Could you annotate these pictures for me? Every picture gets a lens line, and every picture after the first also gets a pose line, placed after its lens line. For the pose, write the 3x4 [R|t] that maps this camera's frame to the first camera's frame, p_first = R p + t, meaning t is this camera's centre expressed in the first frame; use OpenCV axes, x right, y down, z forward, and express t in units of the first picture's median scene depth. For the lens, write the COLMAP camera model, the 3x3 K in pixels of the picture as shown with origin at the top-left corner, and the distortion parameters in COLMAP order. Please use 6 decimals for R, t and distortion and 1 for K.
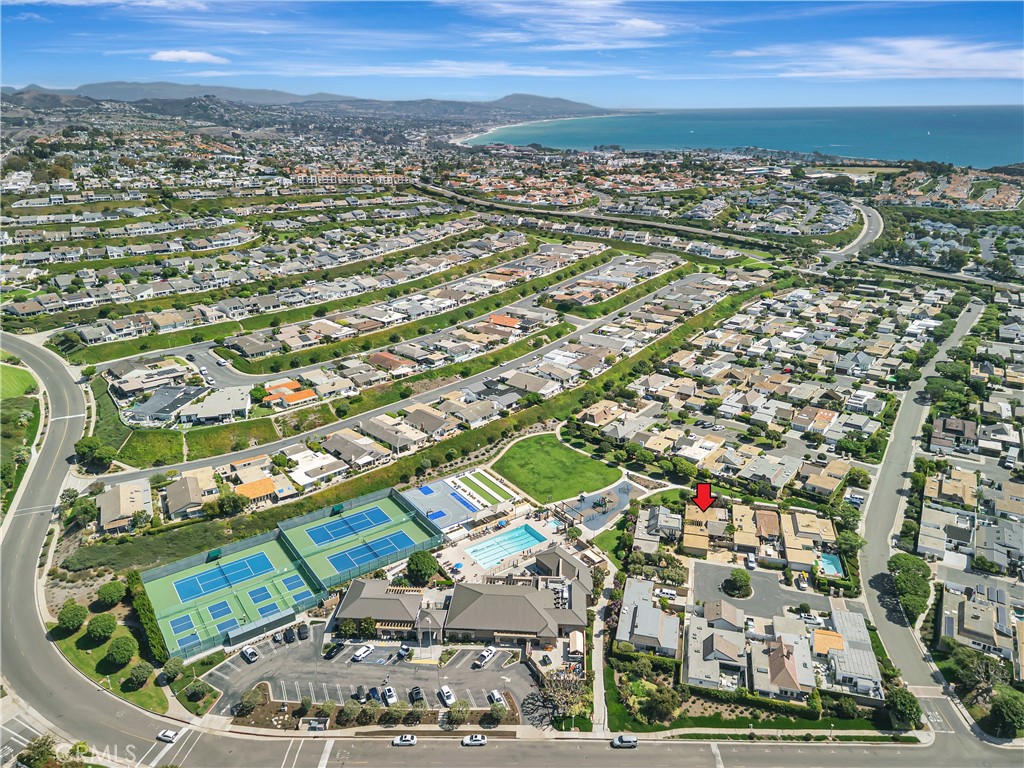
lens RADIAL K [[701.5, 0, 512.0], [0, 701.5, 384.0], [0, 0, 1]] dist [0.068688, -0.063850]
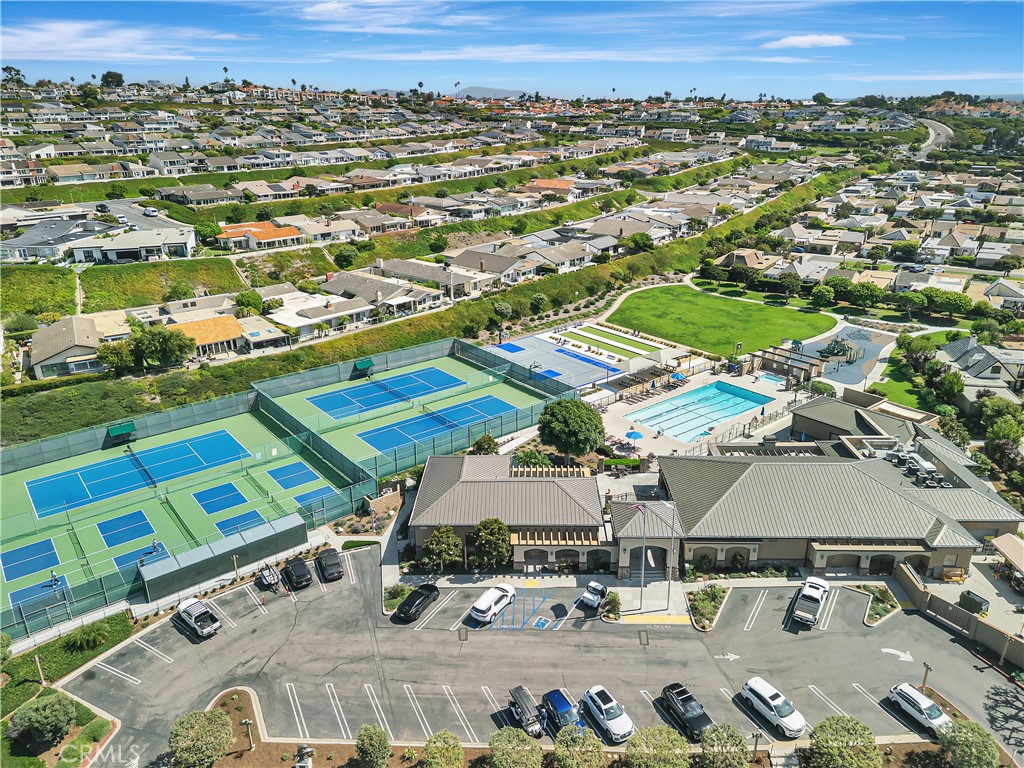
lens RADIAL K [[711.1, 0, 516.0], [0, 711.1, 387.1], [0, 0, 1]] dist [0.062528, -0.059674]
pose [[0.998277, -0.024363, 0.053389, -0.168994], [0.023864, 0.999666, 0.009966, 0.200879], [-0.053614, -0.008675, 0.998524, 0.475152]]
